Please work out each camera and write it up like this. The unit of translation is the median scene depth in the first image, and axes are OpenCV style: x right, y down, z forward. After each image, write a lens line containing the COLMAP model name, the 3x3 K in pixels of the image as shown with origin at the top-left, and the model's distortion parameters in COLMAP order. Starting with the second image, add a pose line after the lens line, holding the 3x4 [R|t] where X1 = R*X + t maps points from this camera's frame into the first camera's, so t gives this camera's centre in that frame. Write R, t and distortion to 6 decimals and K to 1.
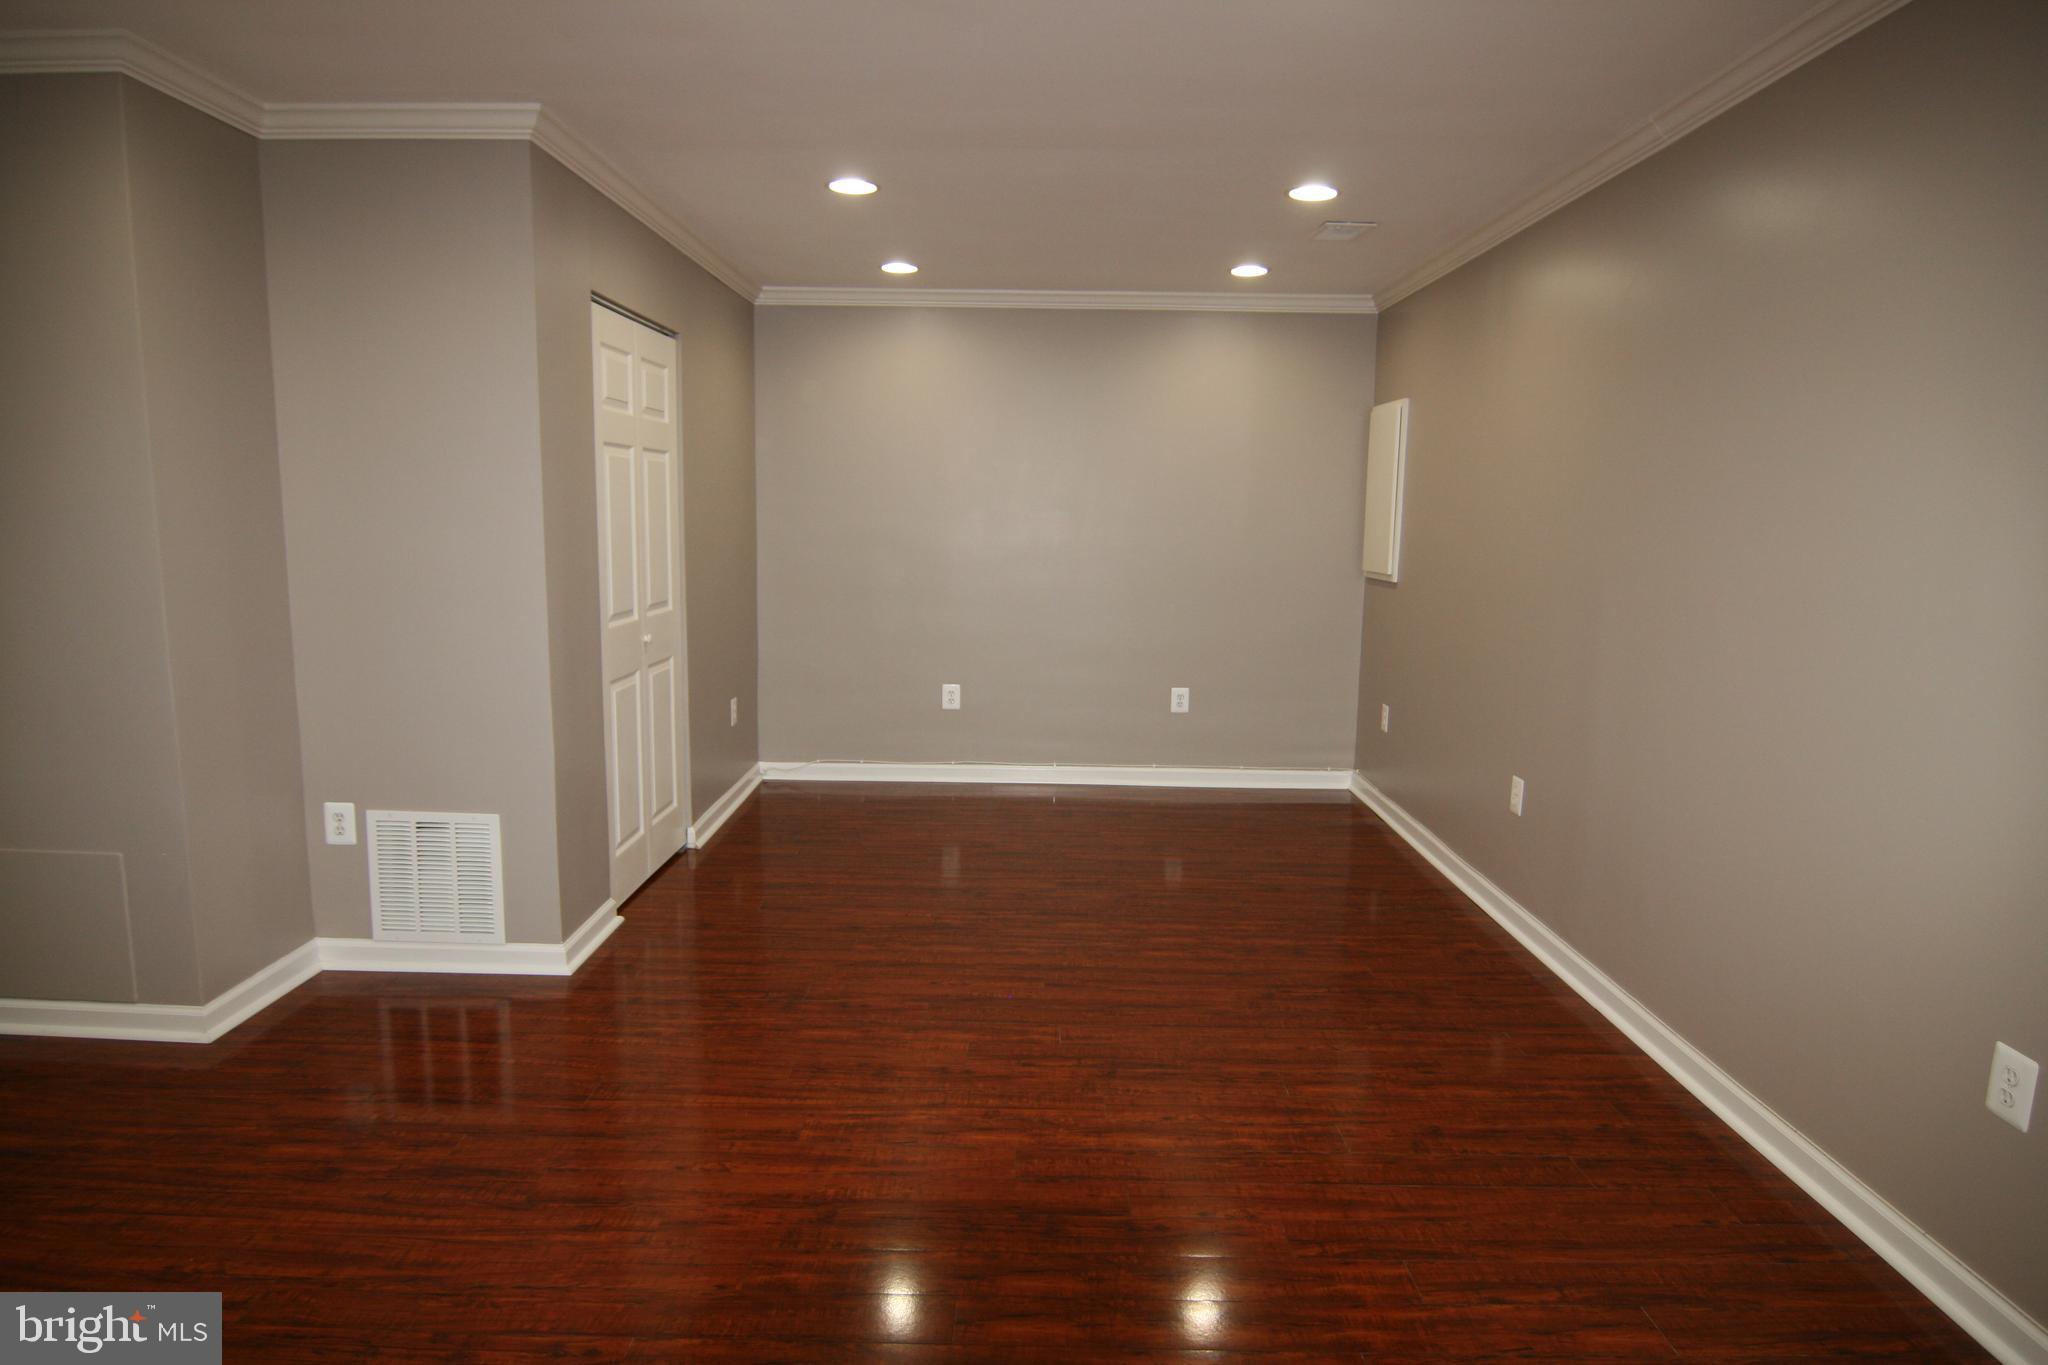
lens RADIAL K [[1160.9, 0, 1016.8], [0, 1160.9, 690.0], [0, 0, 1]] dist [-0.011964, -0.009627]
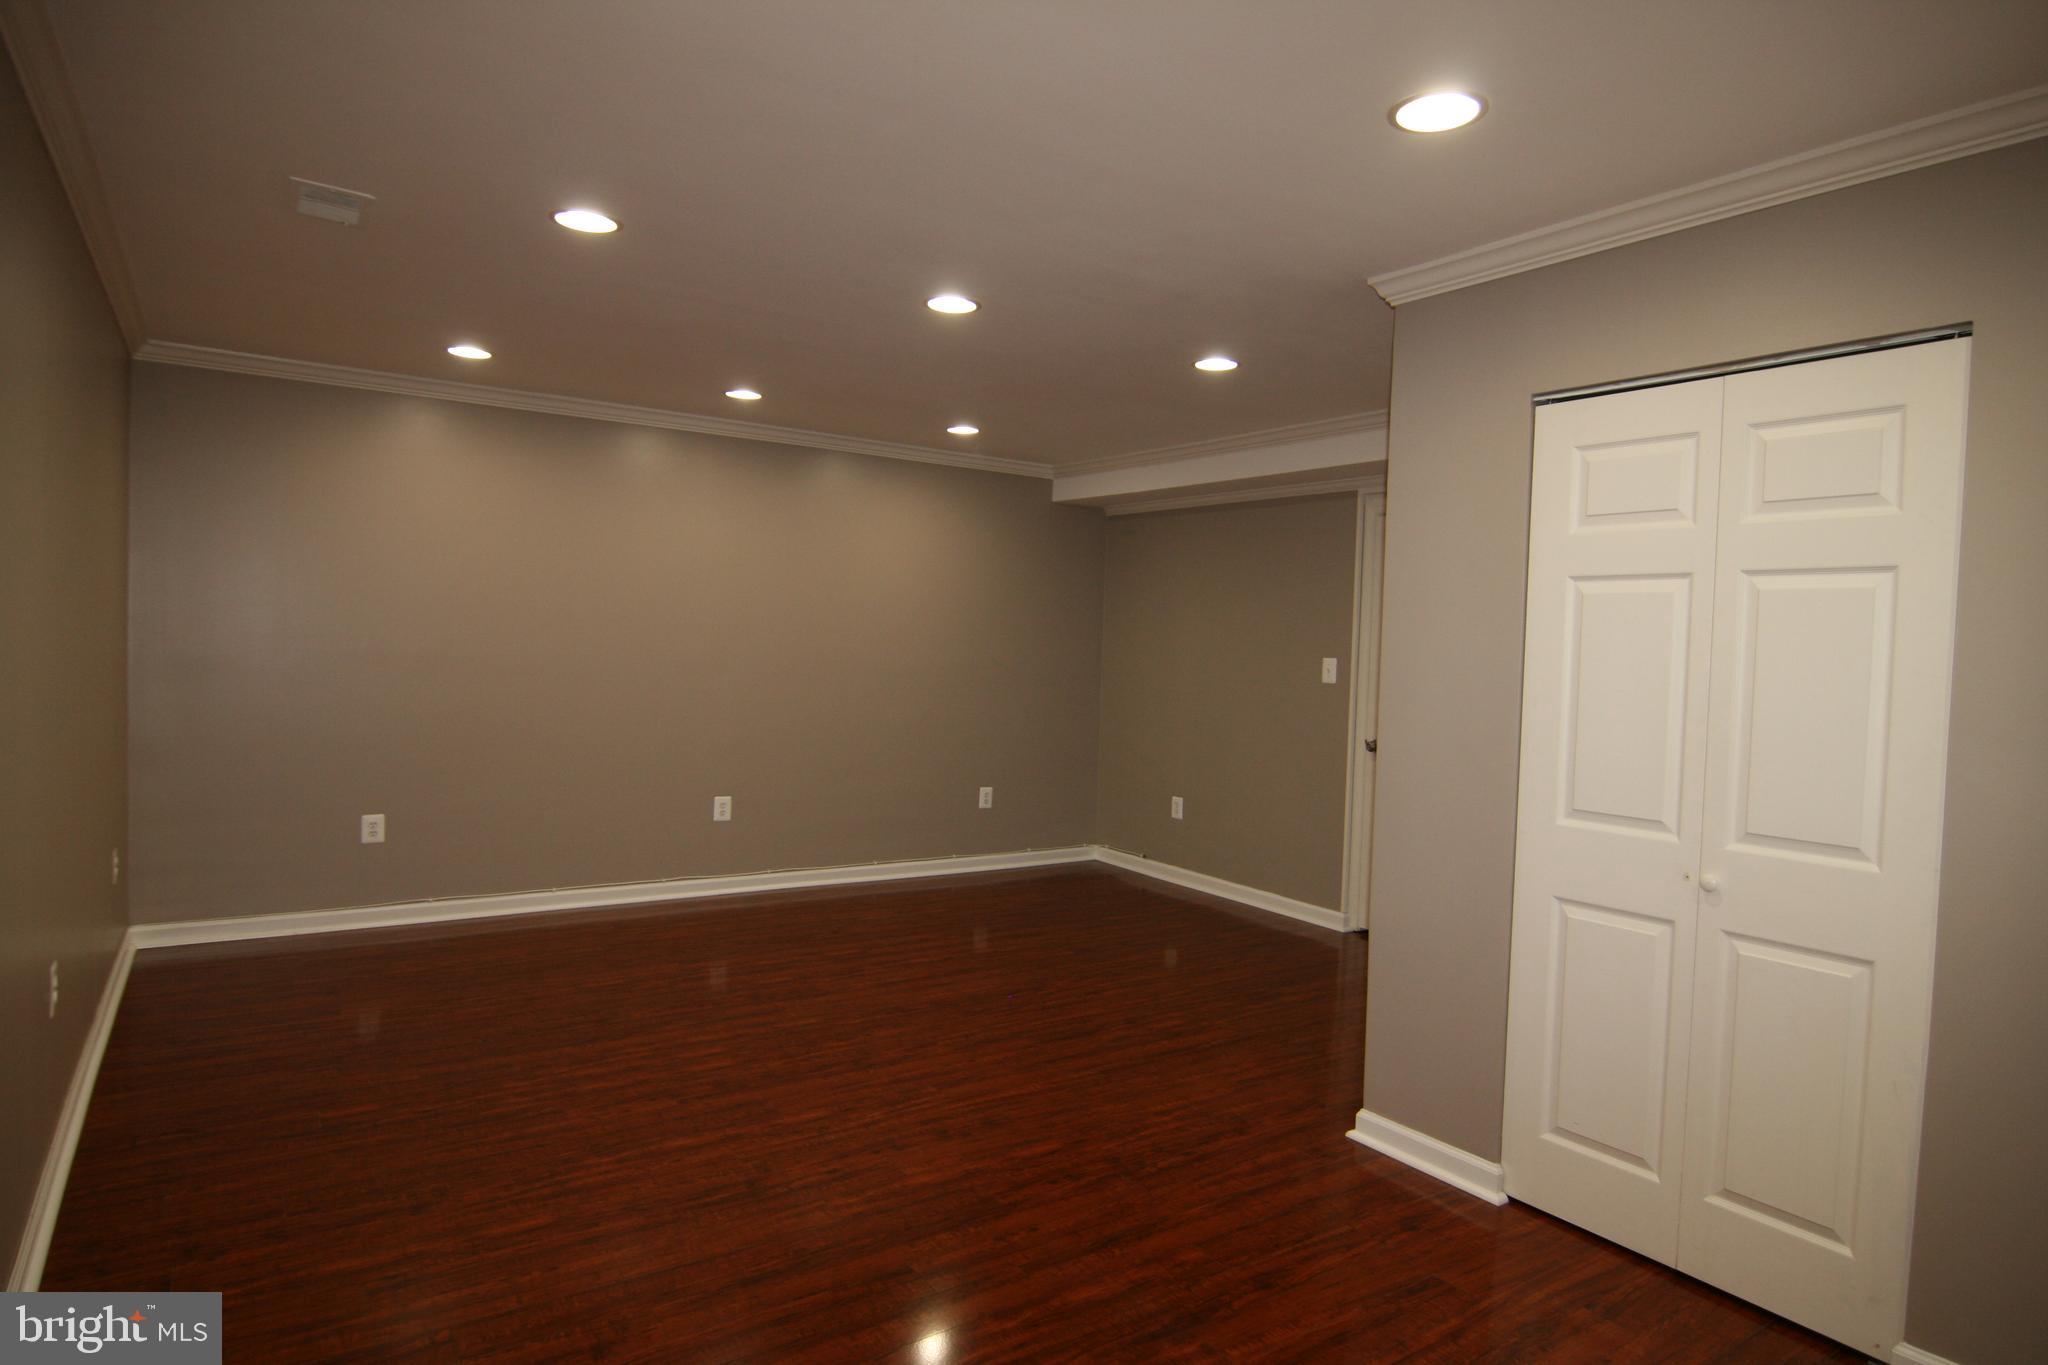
lens RADIAL K [[1160.9, 0, 1025.6], [0, 1160.9, 693.4], [0, 0, 1]] dist [-0.011964, -0.009627]
pose [[-0.818463, -0.020355, -0.574199, 0.440021], [-0.134735, 0.978305, 0.157371, -0.256852], [0.558539, 0.206167, -0.803449, 1.731815]]
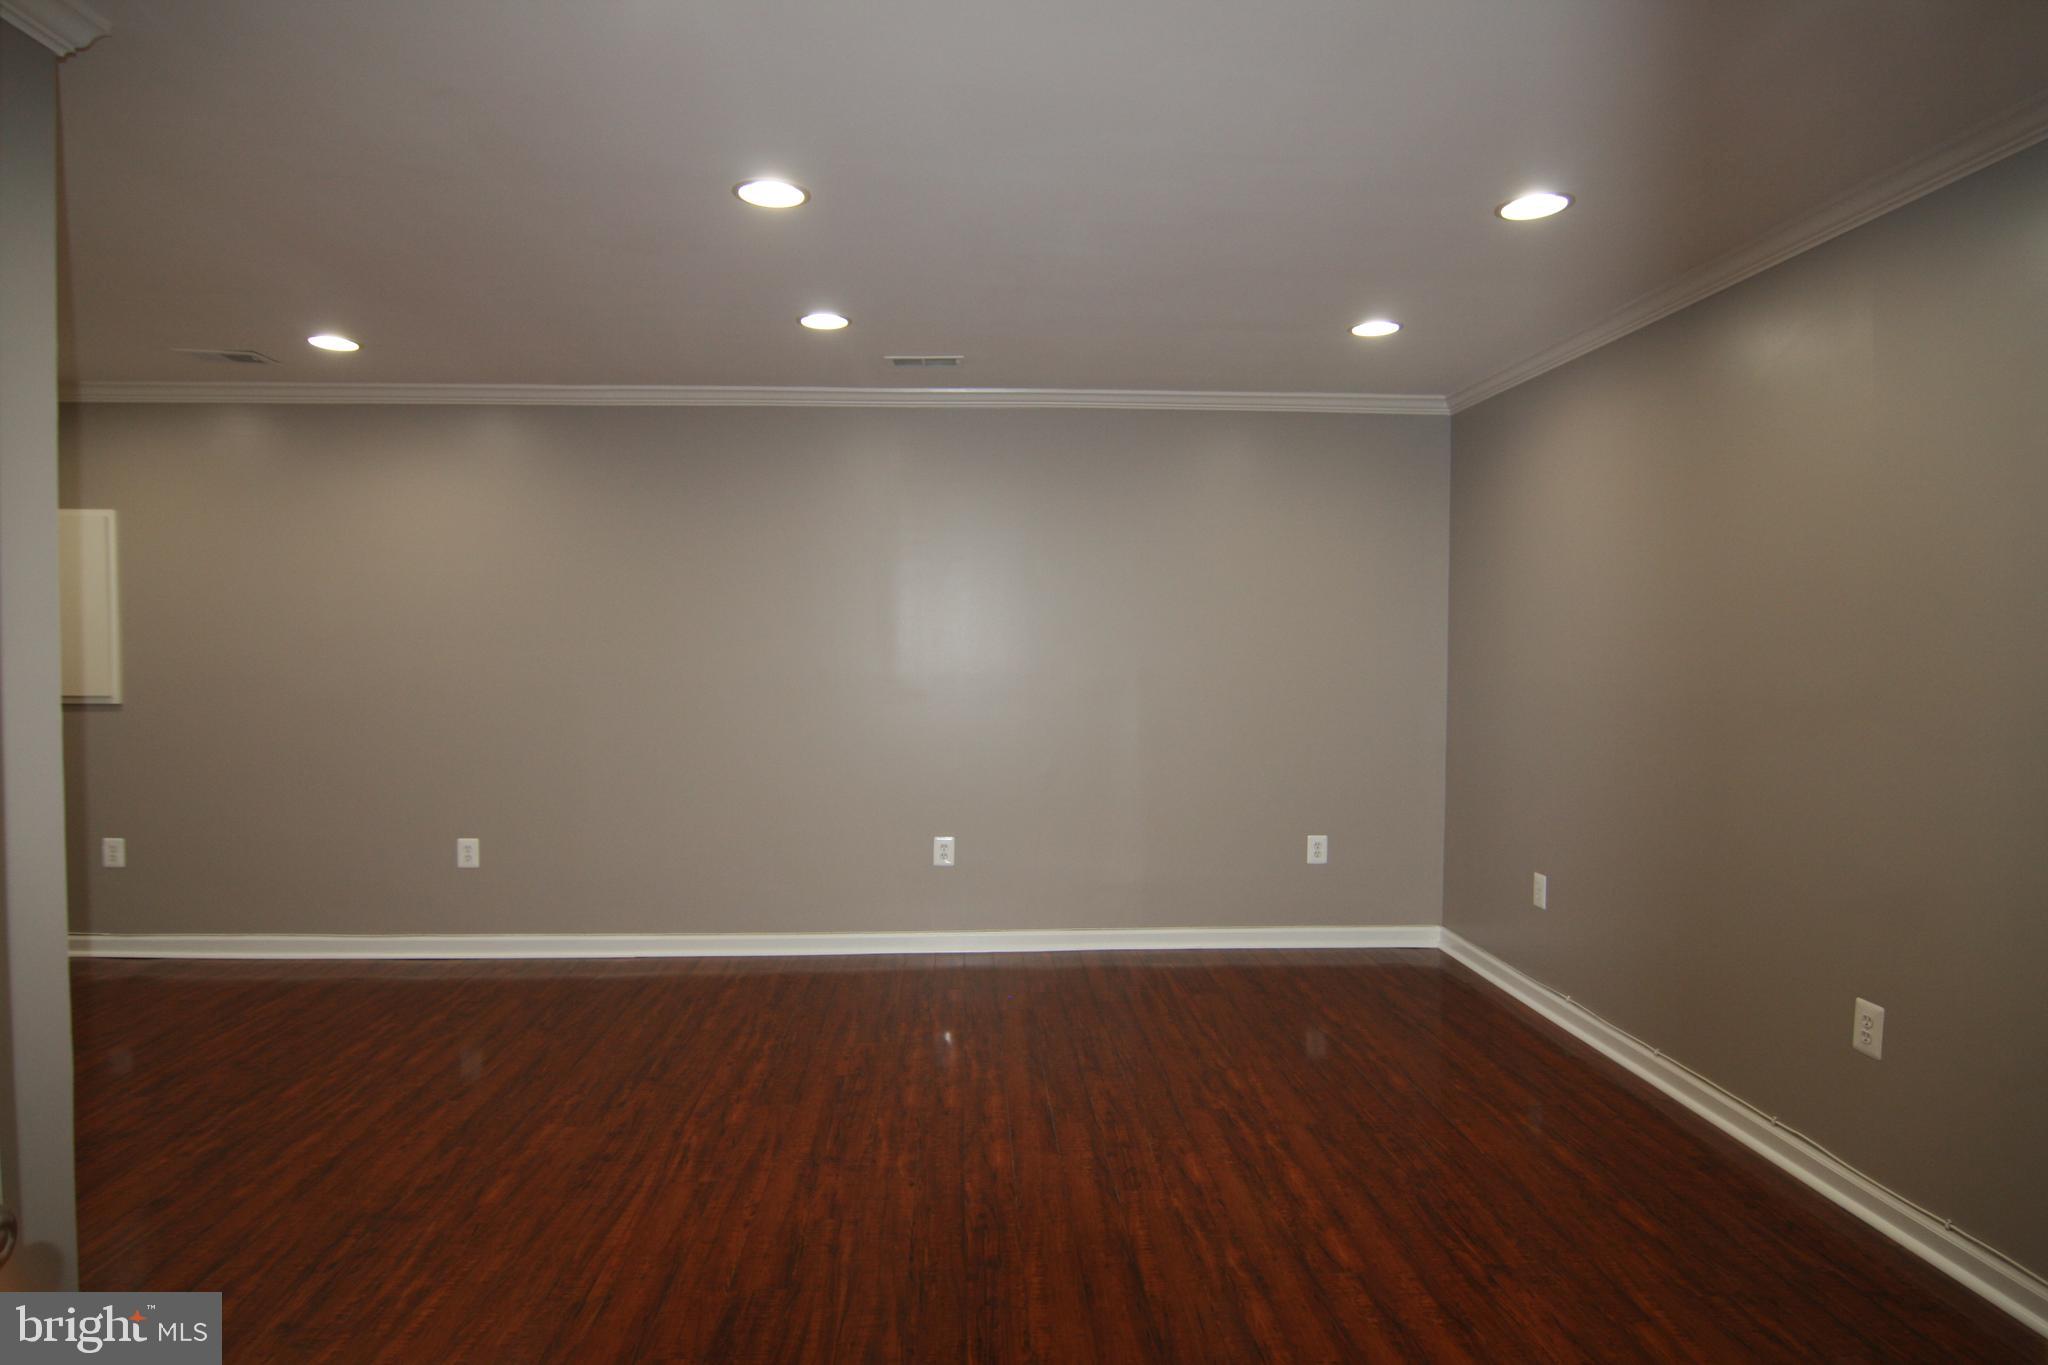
lens RADIAL K [[1160.9, 0, 1022.9], [0, 1160.9, 677.0], [0, 0, 1]] dist [-0.011964, -0.009627]
pose [[-0.062442, -0.046260, 0.996976, -1.099675], [0.145091, 0.987893, 0.054926, -0.102522], [-0.987446, 0.148082, -0.054974, 0.569845]]
